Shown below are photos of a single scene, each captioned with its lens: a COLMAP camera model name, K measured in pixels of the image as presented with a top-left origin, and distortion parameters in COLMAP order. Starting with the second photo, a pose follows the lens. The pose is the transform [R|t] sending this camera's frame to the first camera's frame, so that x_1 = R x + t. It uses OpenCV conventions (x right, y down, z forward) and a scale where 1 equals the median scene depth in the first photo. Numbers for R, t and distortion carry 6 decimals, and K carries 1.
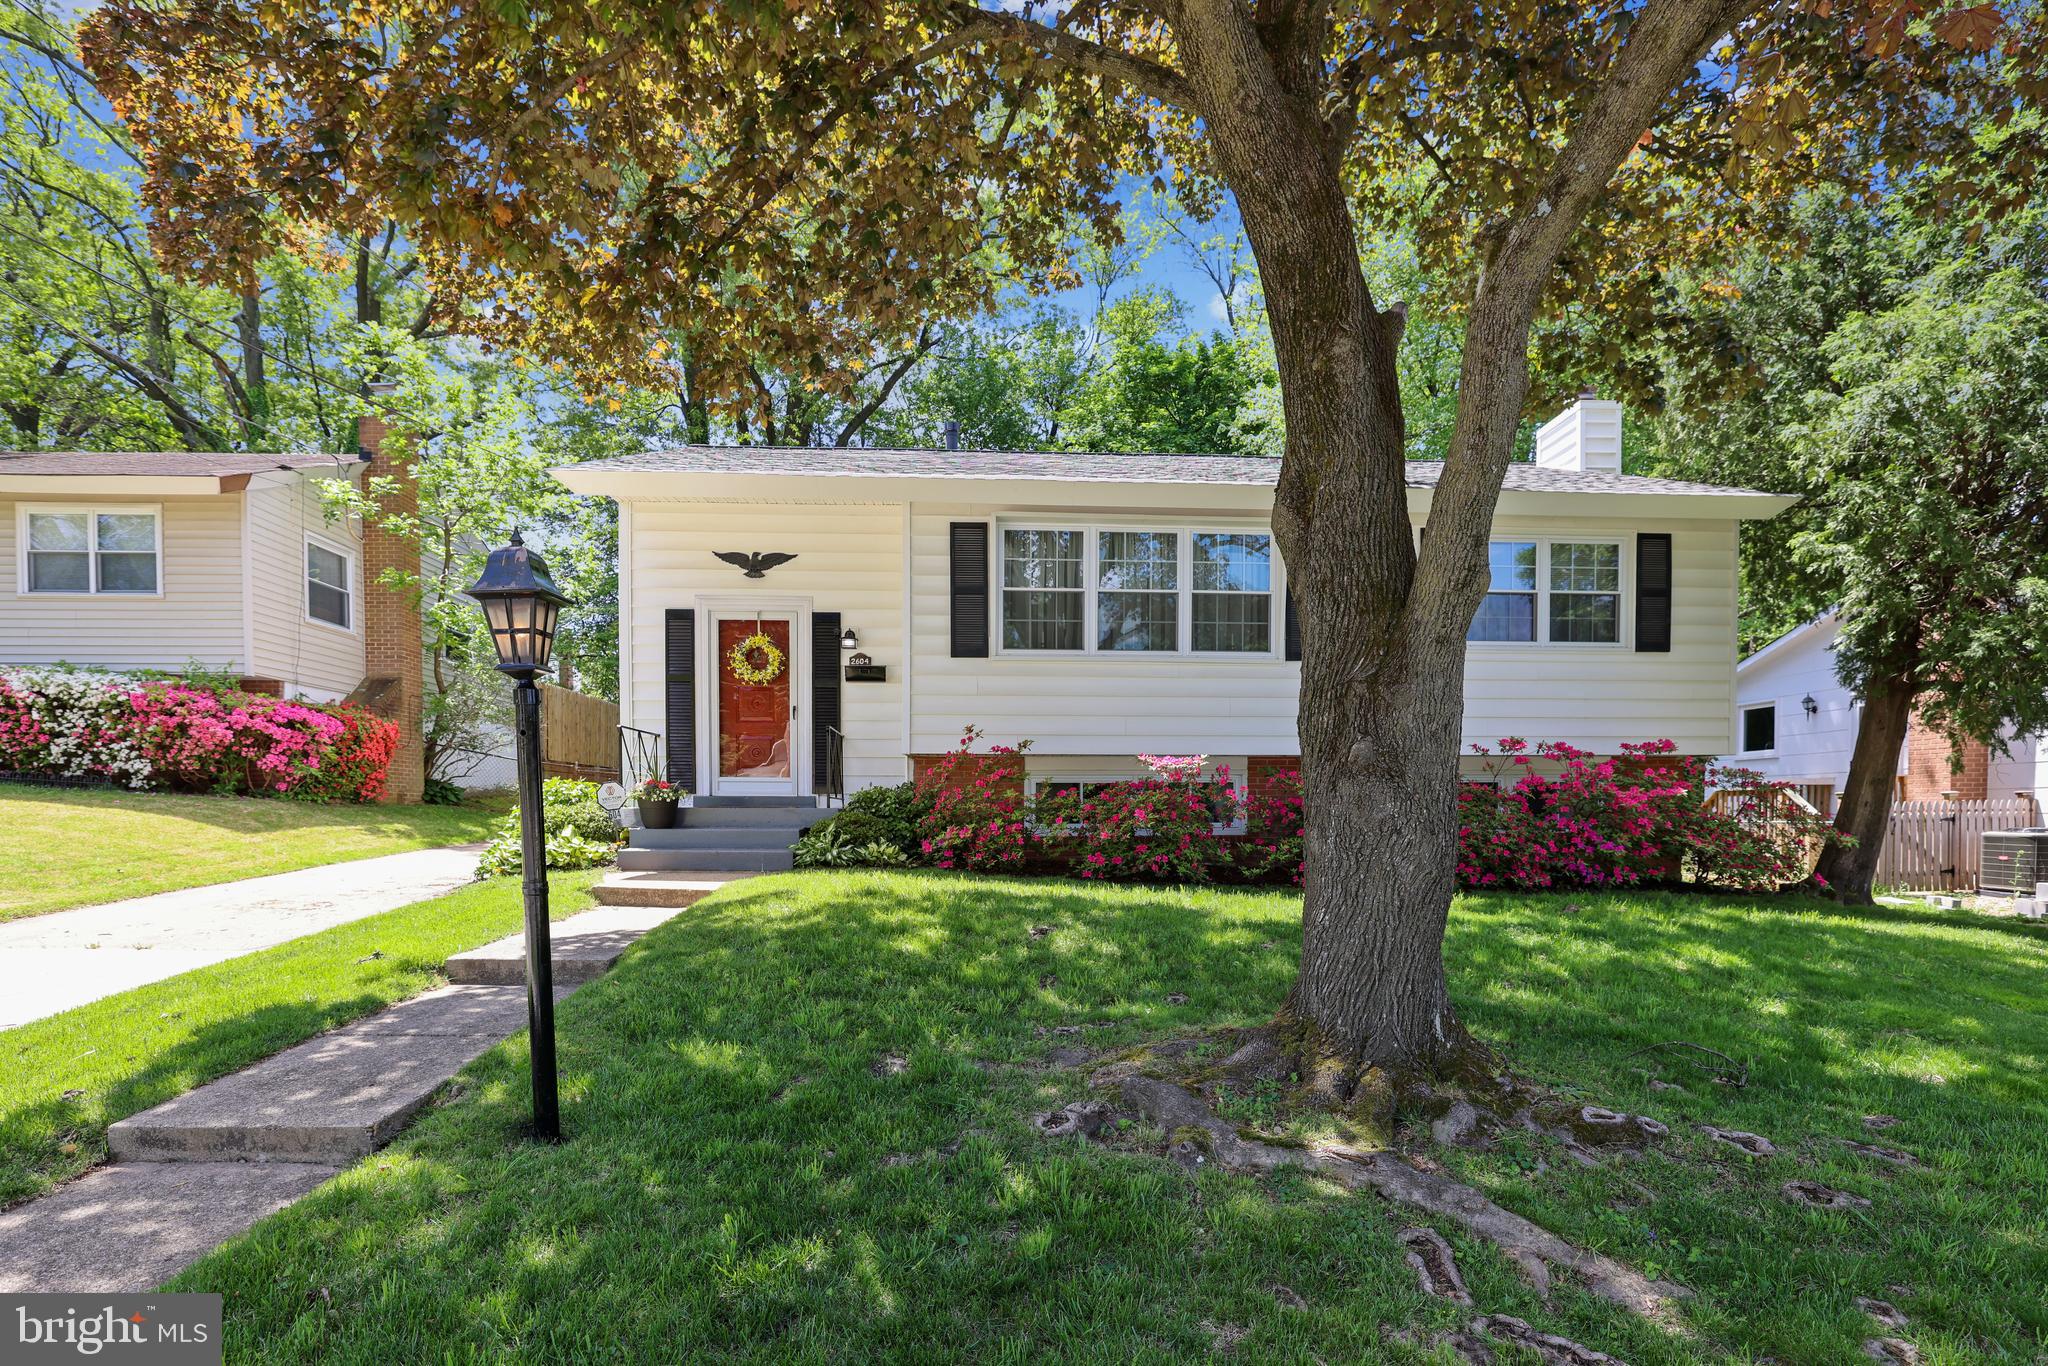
lens RADIAL K [[941.9, 0, 935.3], [0, 941.9, 830.7], [0, 0, 1]] dist [-0.025199, -0.000114]
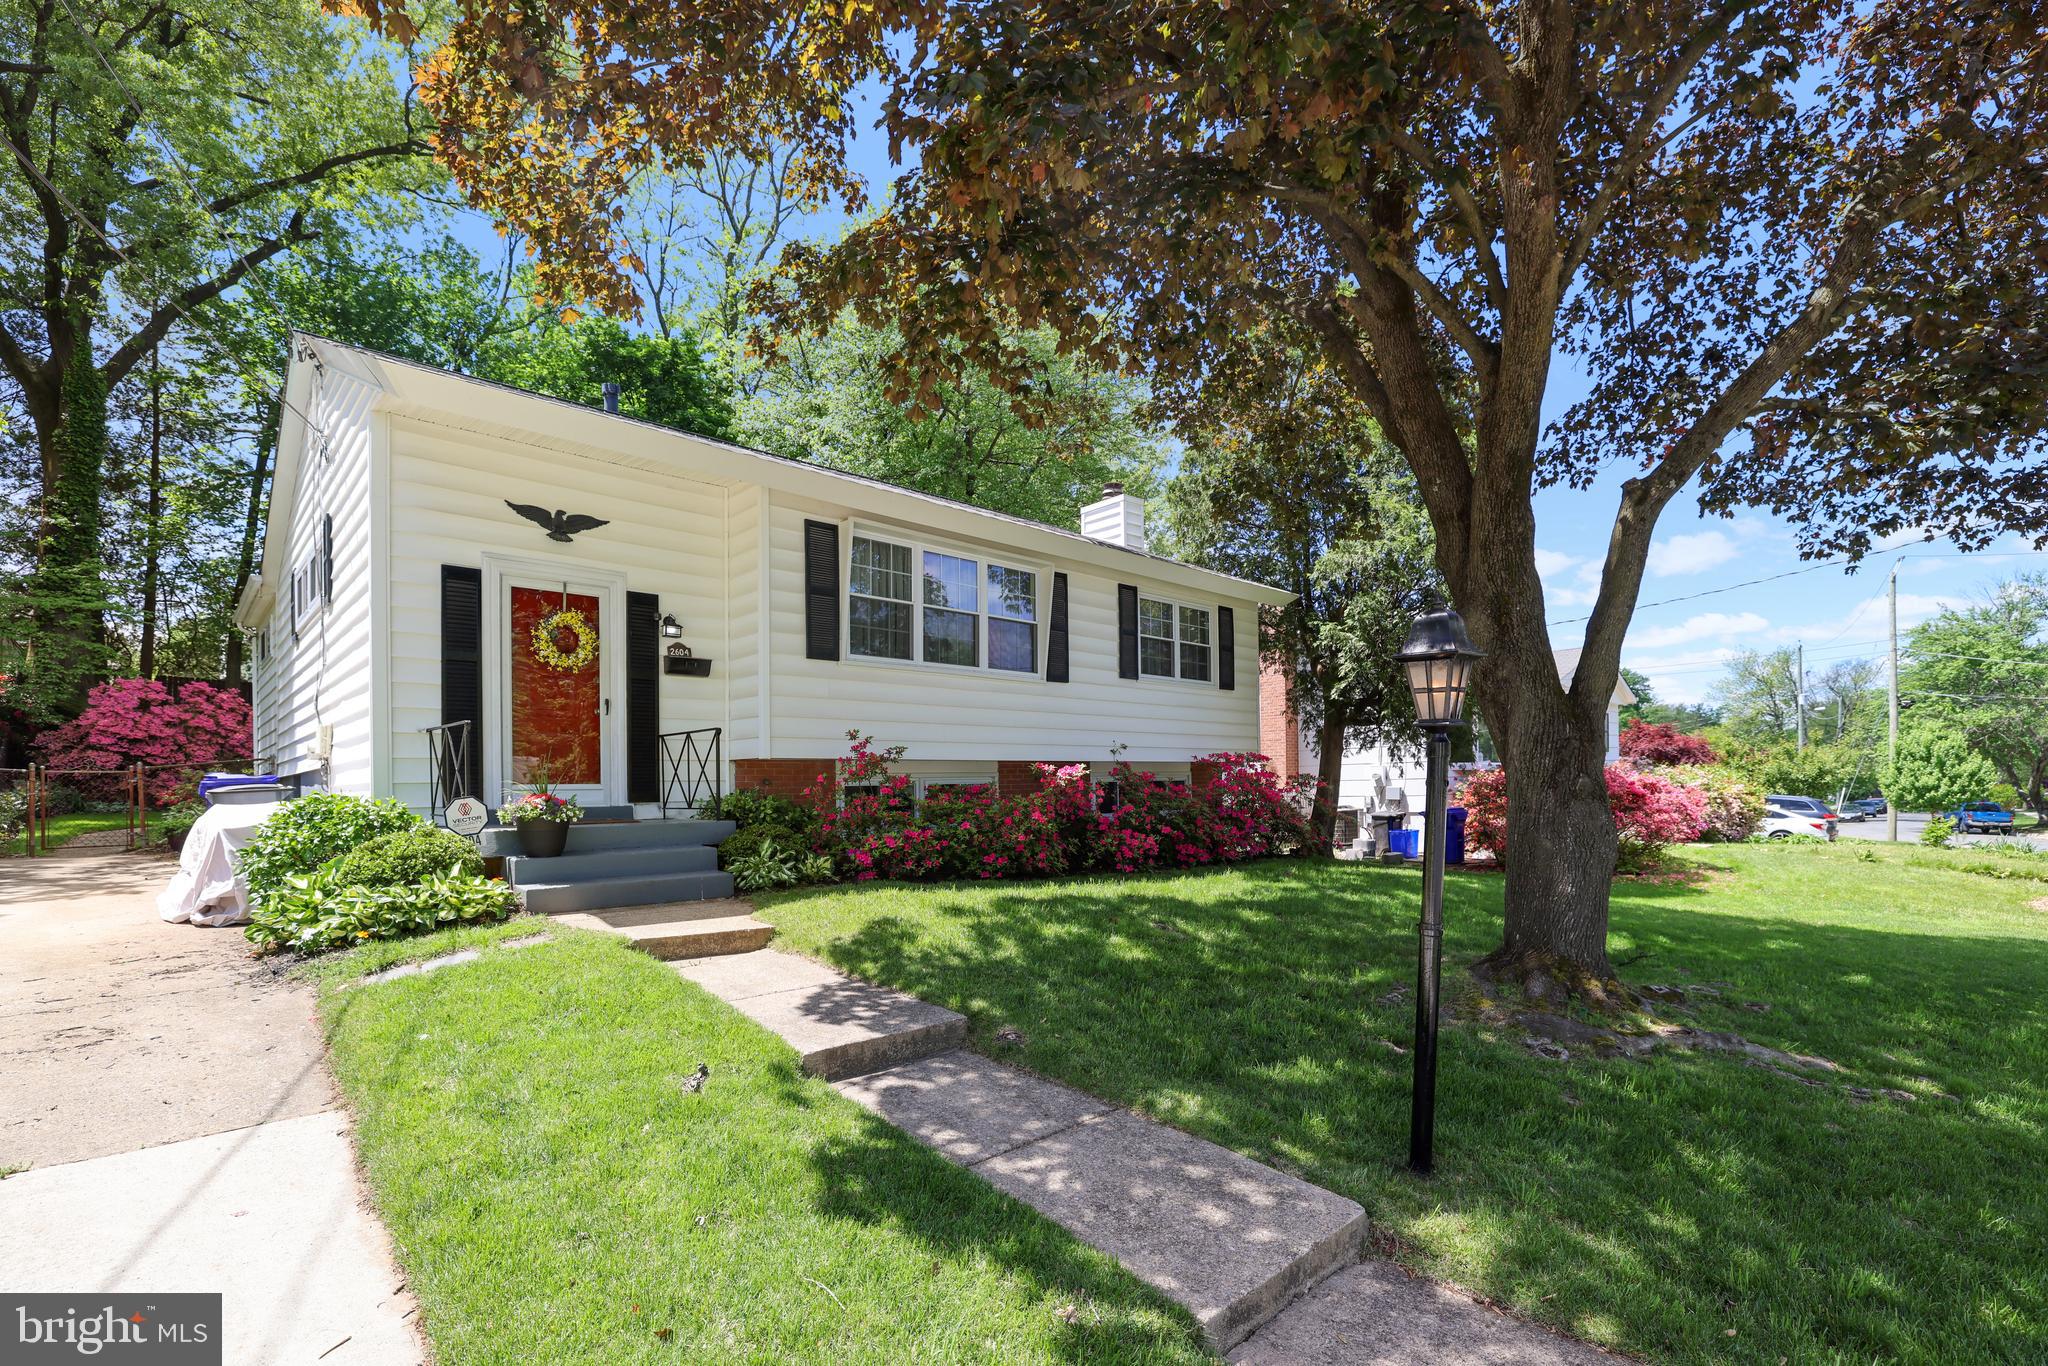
lens RADIAL K [[936.7, 0, 992.3], [0, 936.7, 762.2], [0, 0, 1]] dist [-0.032126, 0.000570]
pose [[0.752914, 0.002020, 0.658115, -0.447548], [0.034402, 0.998507, -0.042422, -0.030053], [-0.657219, 0.054581, 0.751721, 0.157713]]
